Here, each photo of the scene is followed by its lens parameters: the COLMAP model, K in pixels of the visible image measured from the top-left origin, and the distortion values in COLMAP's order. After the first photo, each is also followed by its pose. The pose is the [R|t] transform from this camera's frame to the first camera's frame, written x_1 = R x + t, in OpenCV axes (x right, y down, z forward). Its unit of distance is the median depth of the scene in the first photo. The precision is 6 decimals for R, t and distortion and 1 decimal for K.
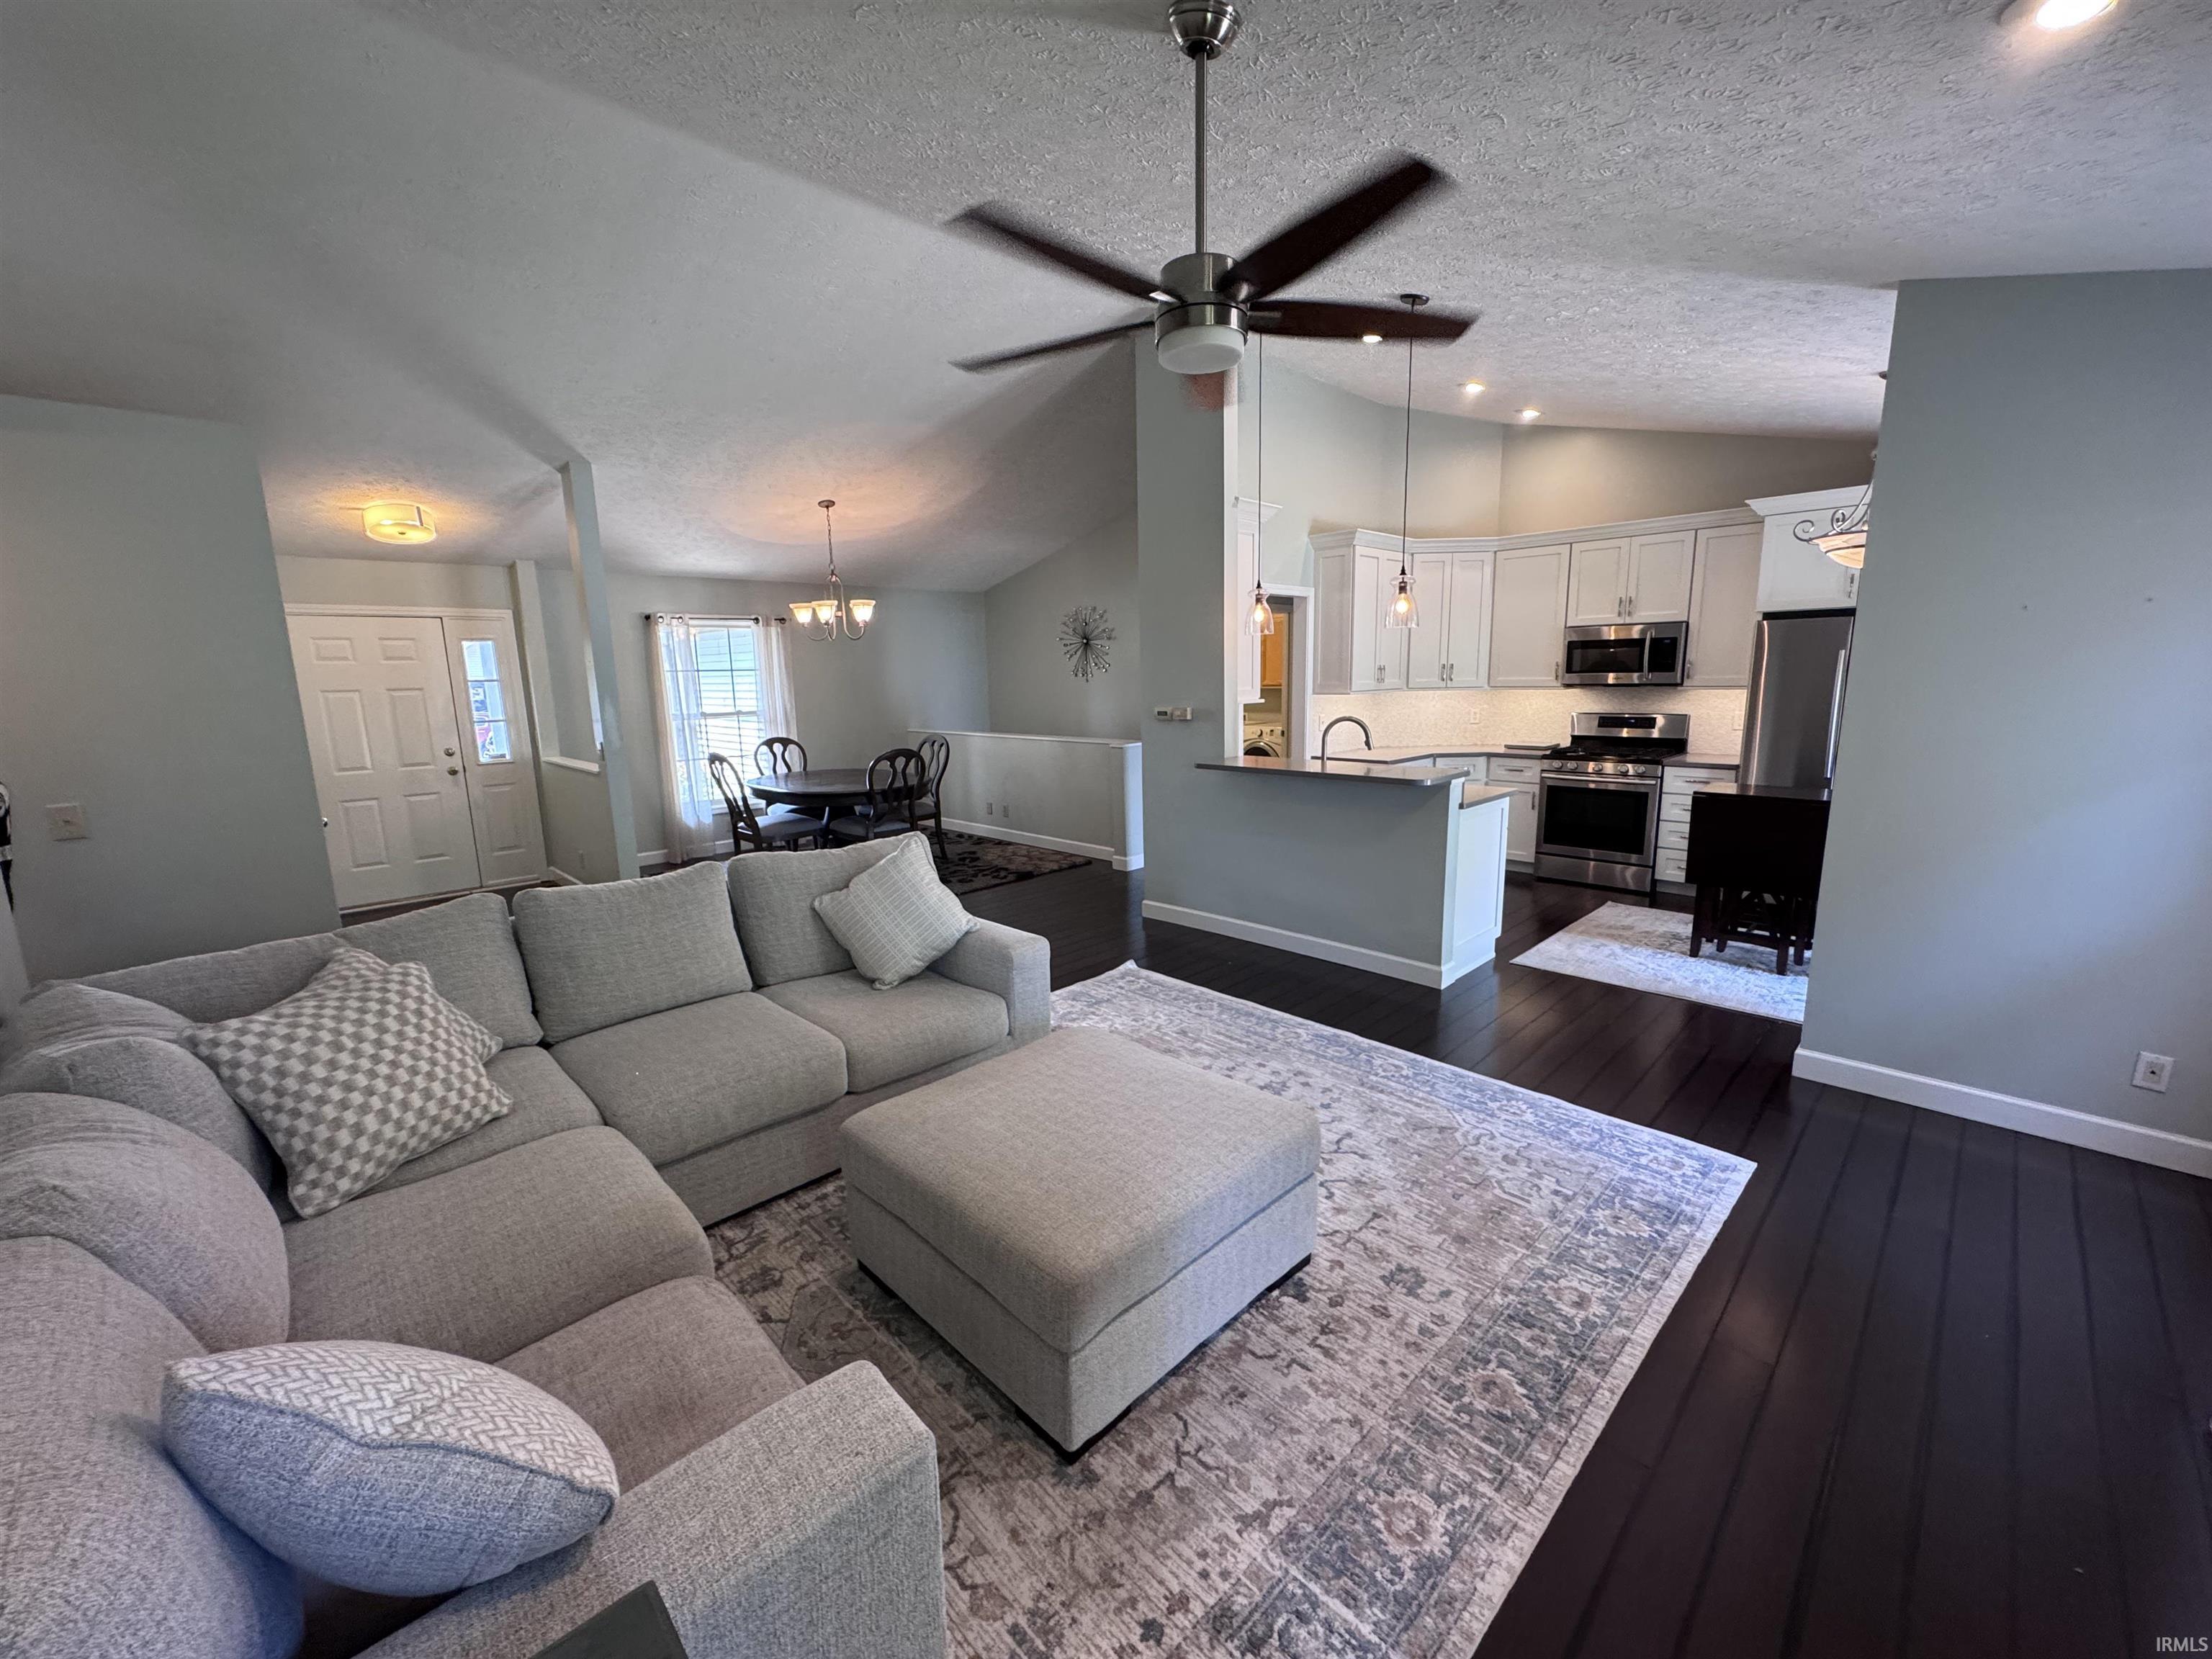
lens RADIAL K [[884.2, 0, 1114.0], [0, 884.2, 830.3], [0, 0, 1]] dist [-0.002202, 0.000505]
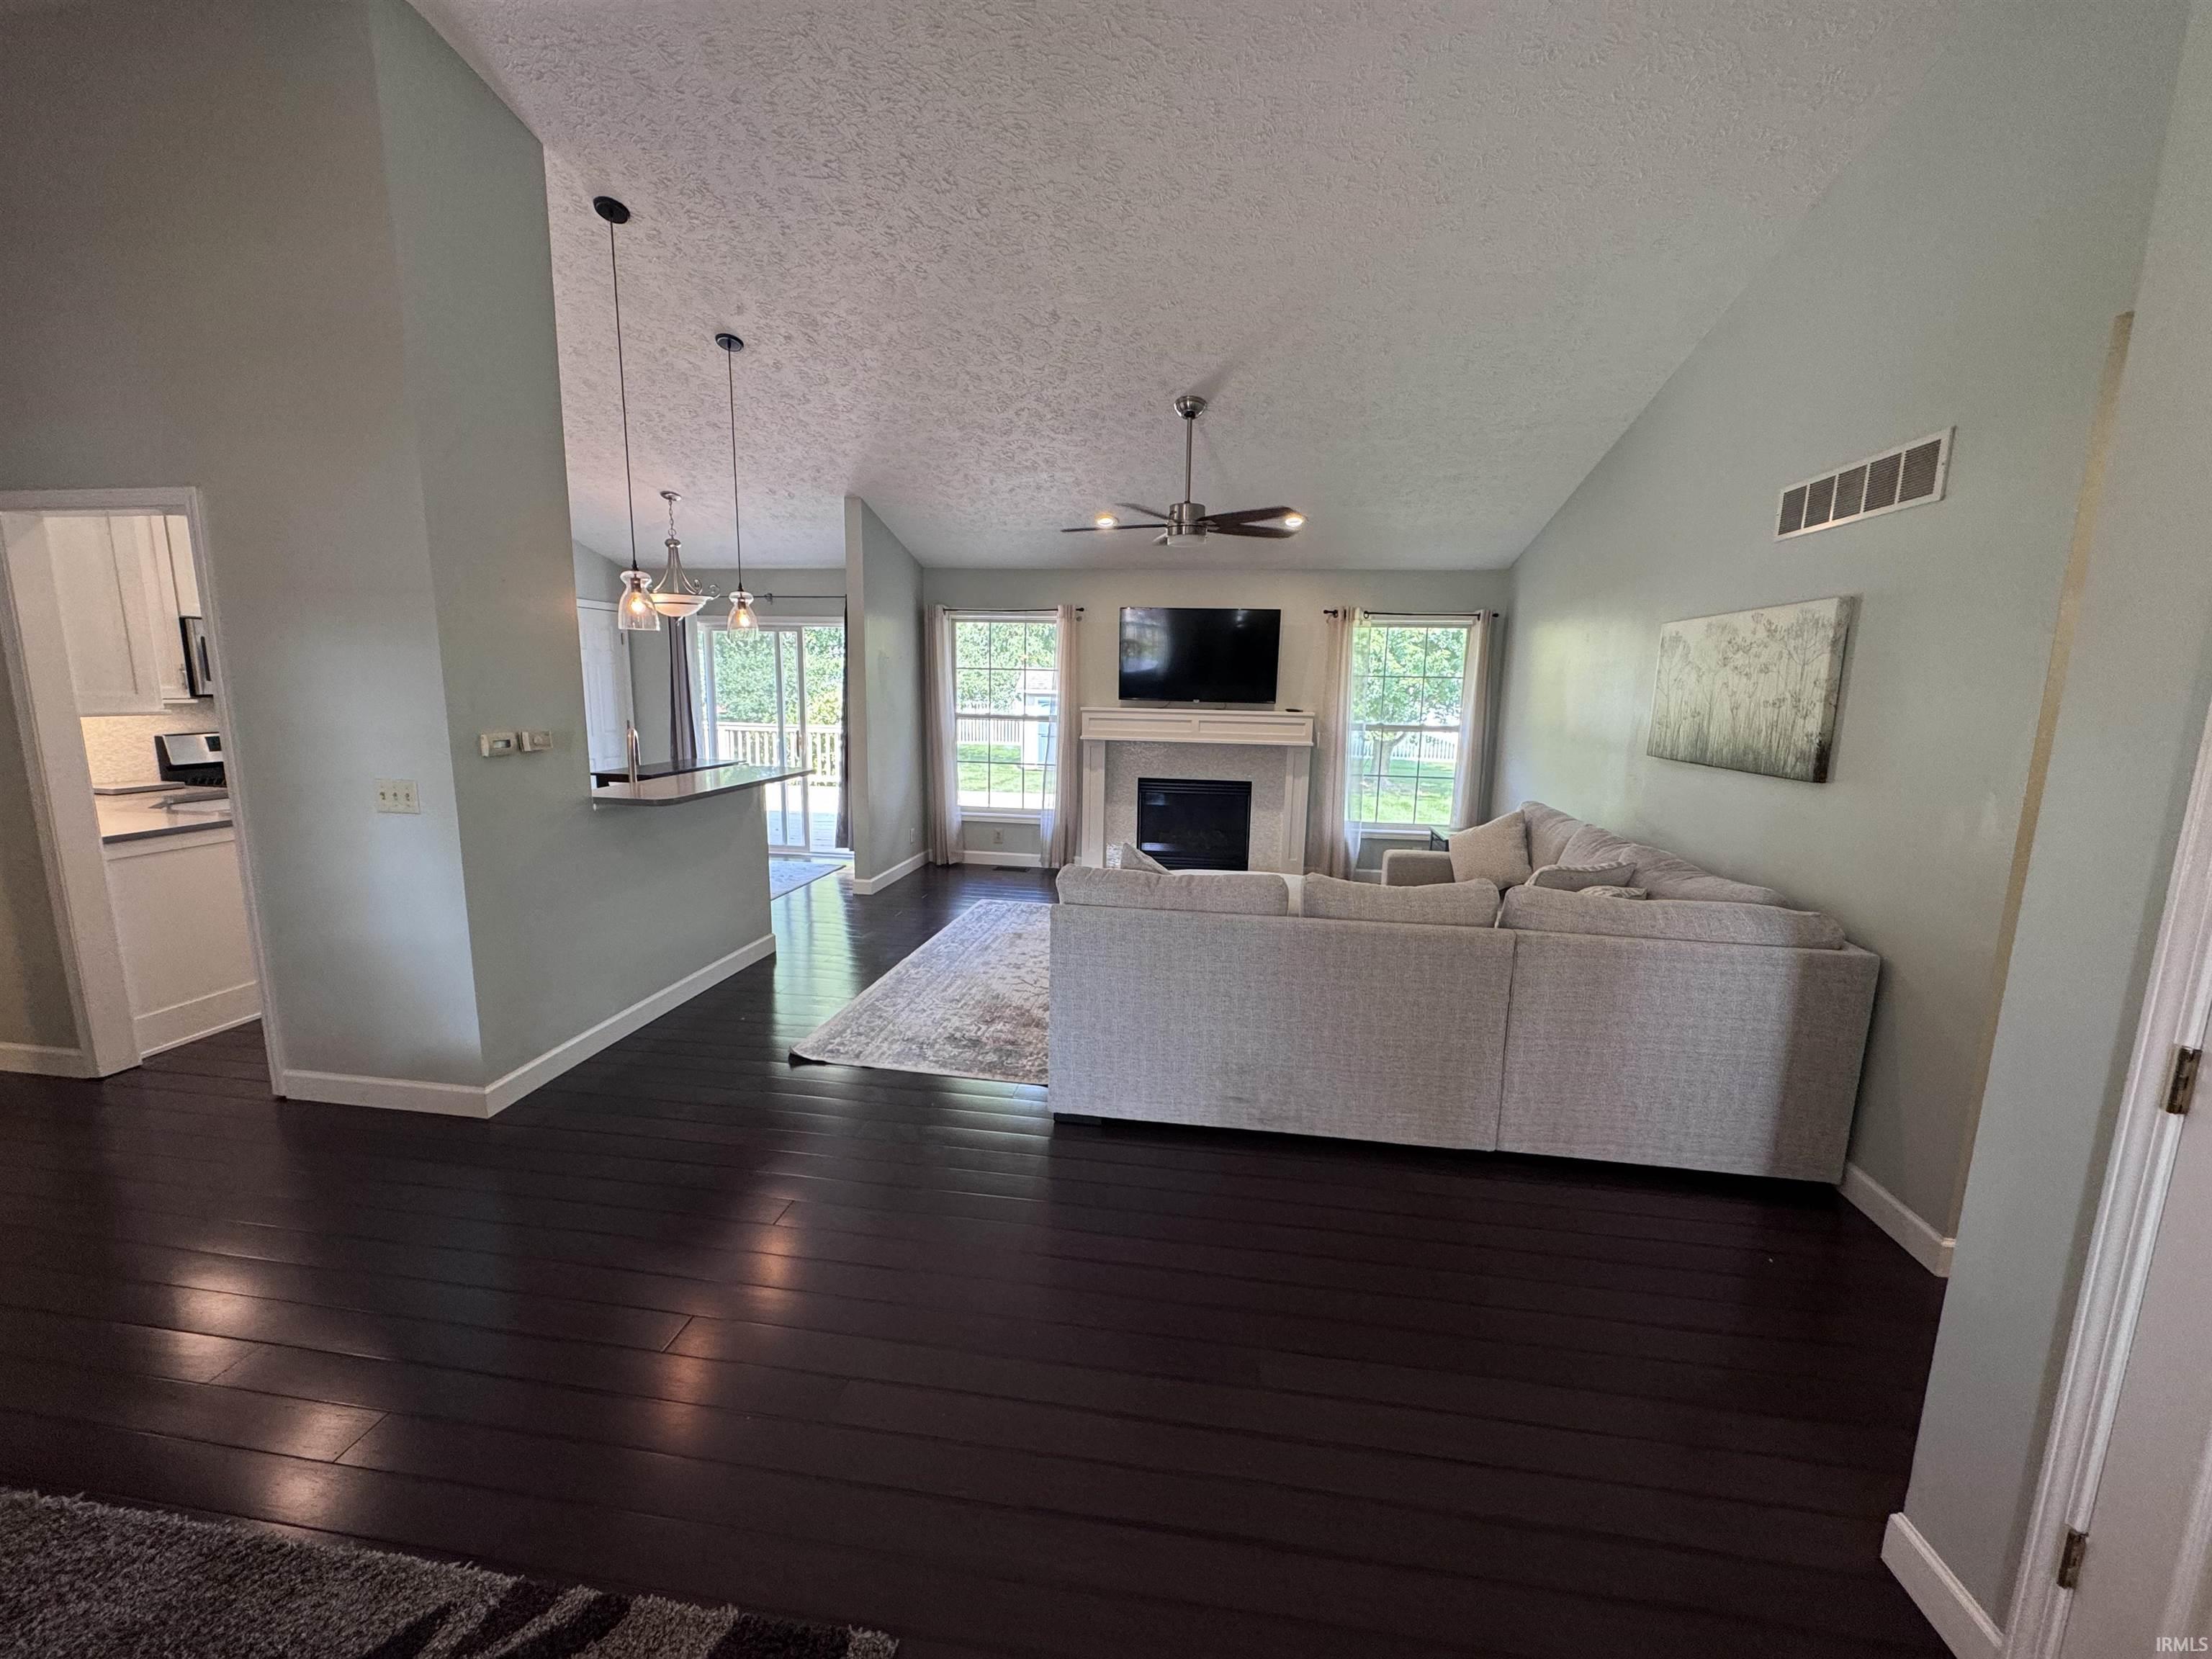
lens RADIAL K [[884.2, 0, 1104.4], [0, 884.2, 828.4], [0, 0, 1]] dist [-0.002202, 0.000505]
pose [[-0.599417, -0.121917, 0.791098, -1.687264], [0.136312, 0.958348, 0.250975, -0.445012], [-0.788745, 0.258275, -0.557831, 2.672936]]
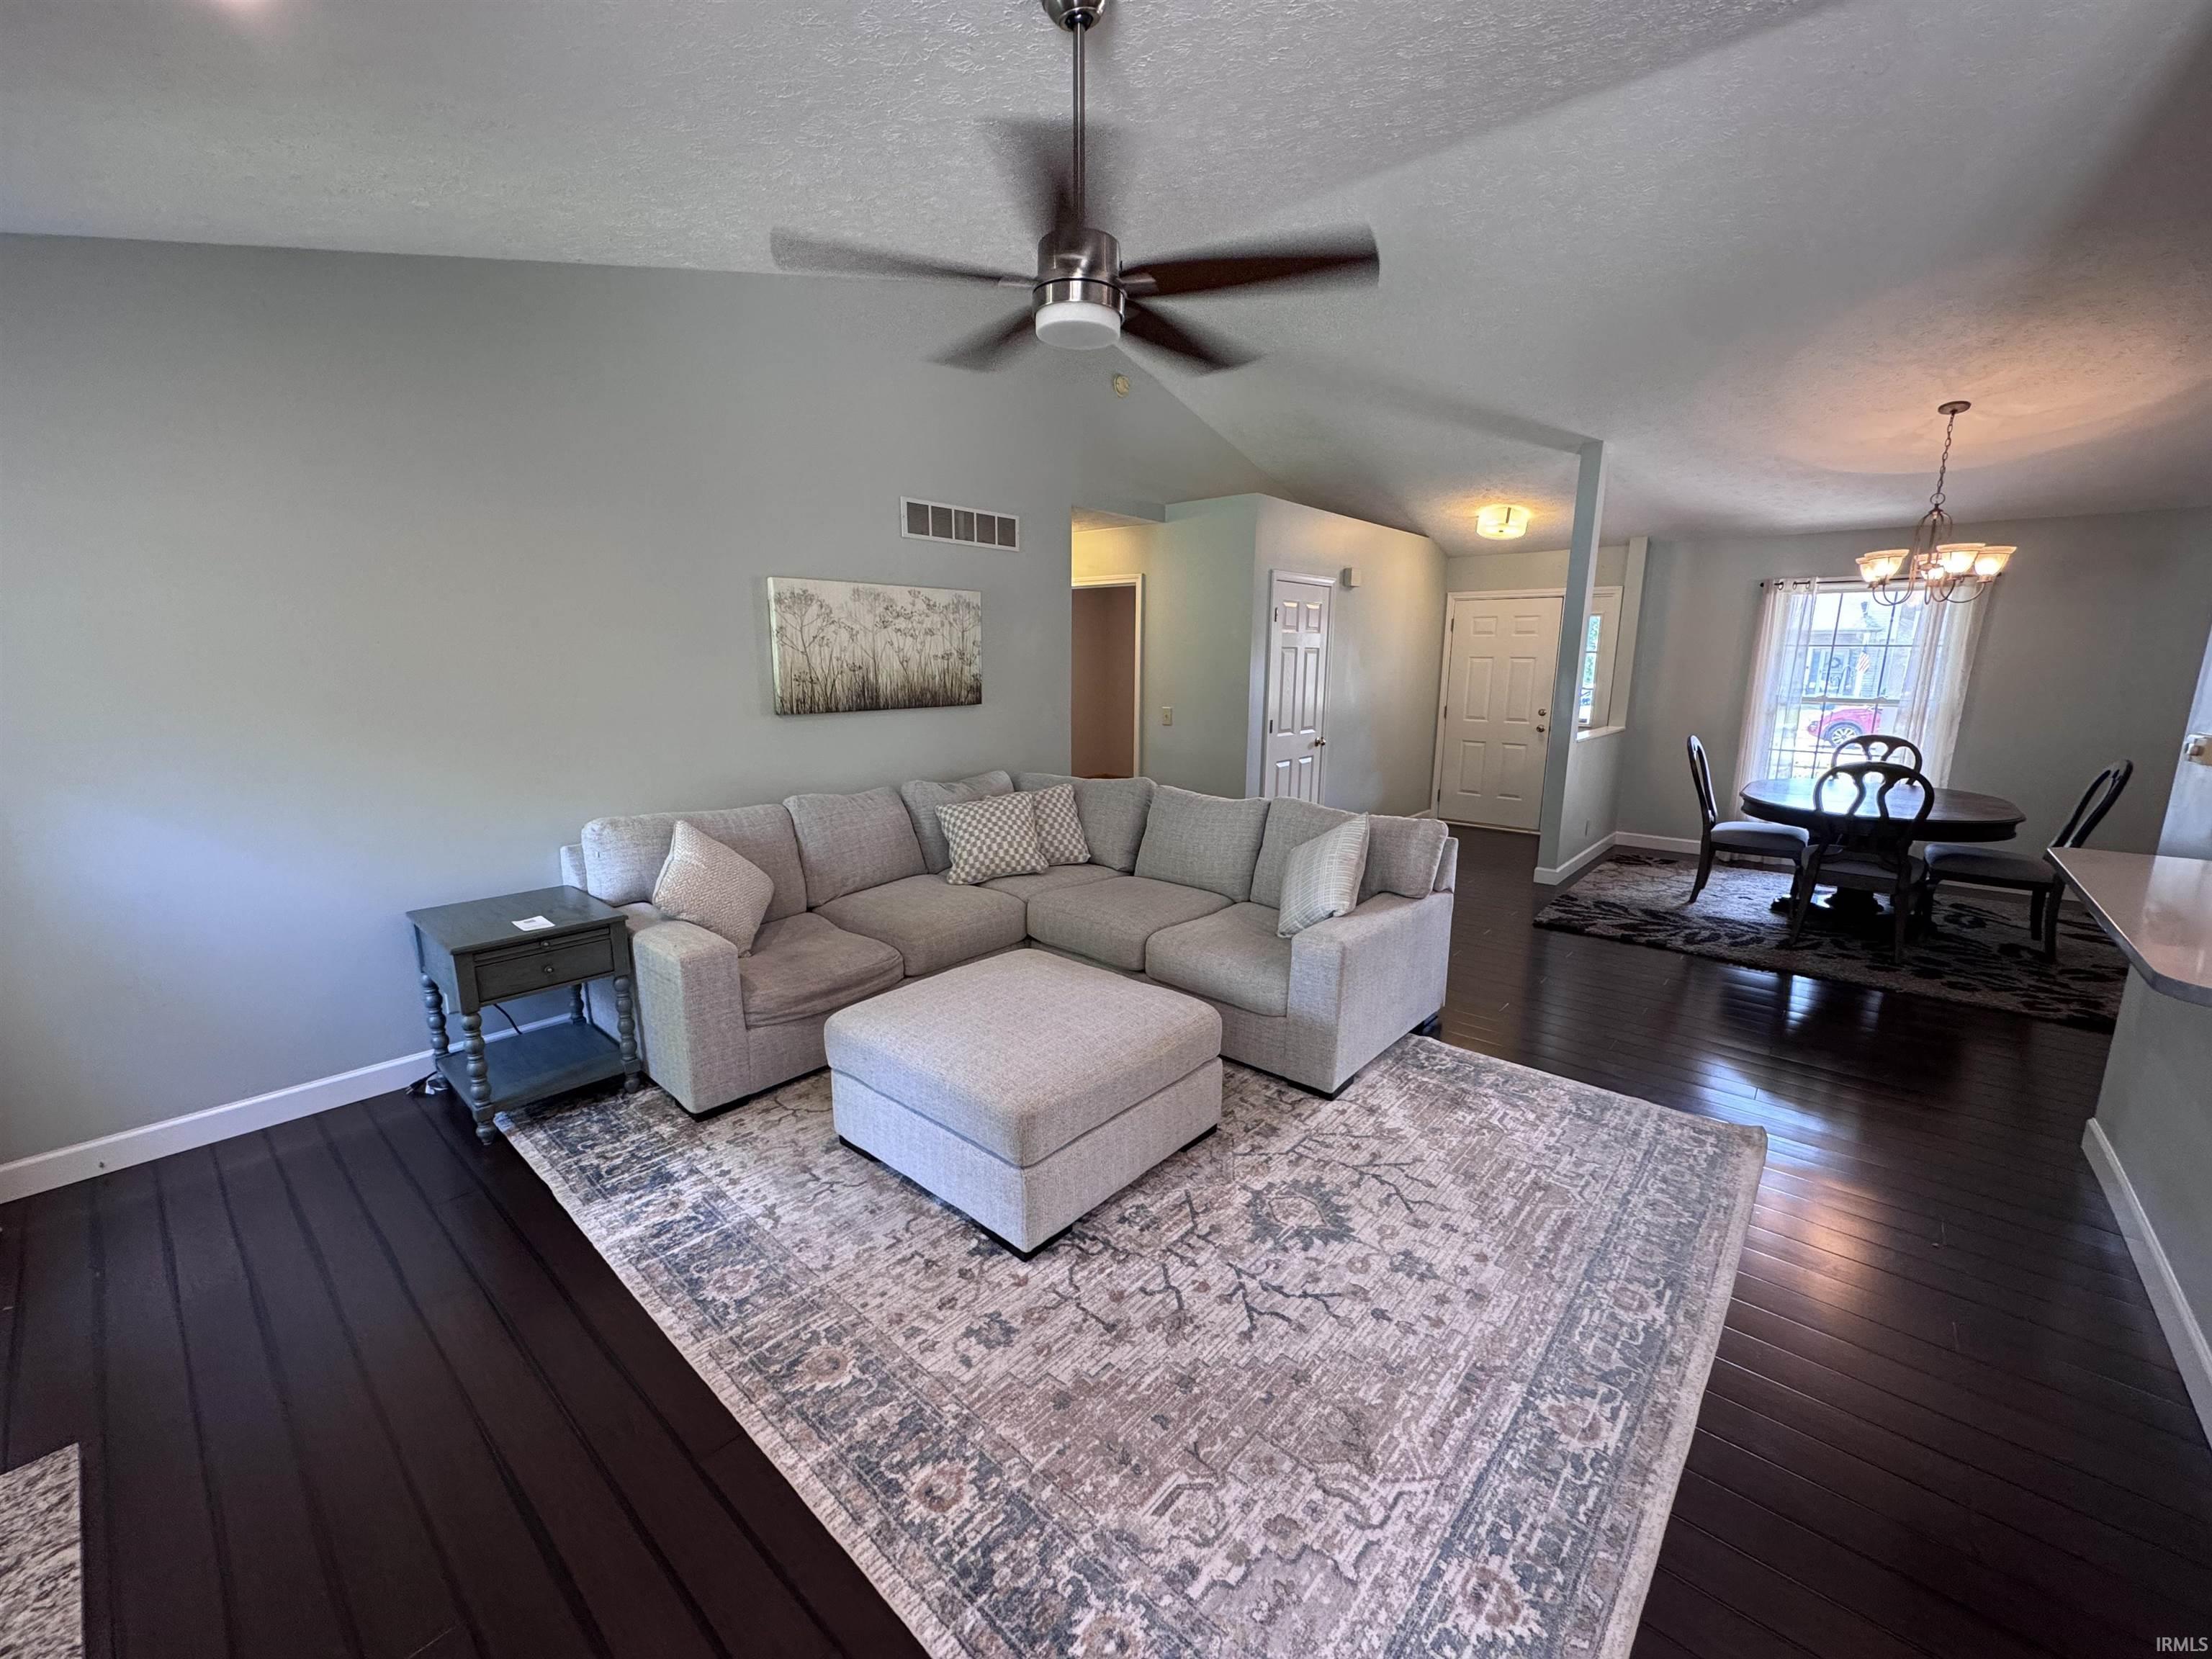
lens RADIAL K [[884.2, 0, 1102.8], [0, 884.2, 829.3], [0, 0, 1]] dist [-0.002202, 0.000505]
pose [[0.072107, 0.214539, -0.974050, 1.232384], [-0.185167, 0.962495, 0.198286, -0.202670], [0.980058, 0.166064, 0.109128, 1.035520]]
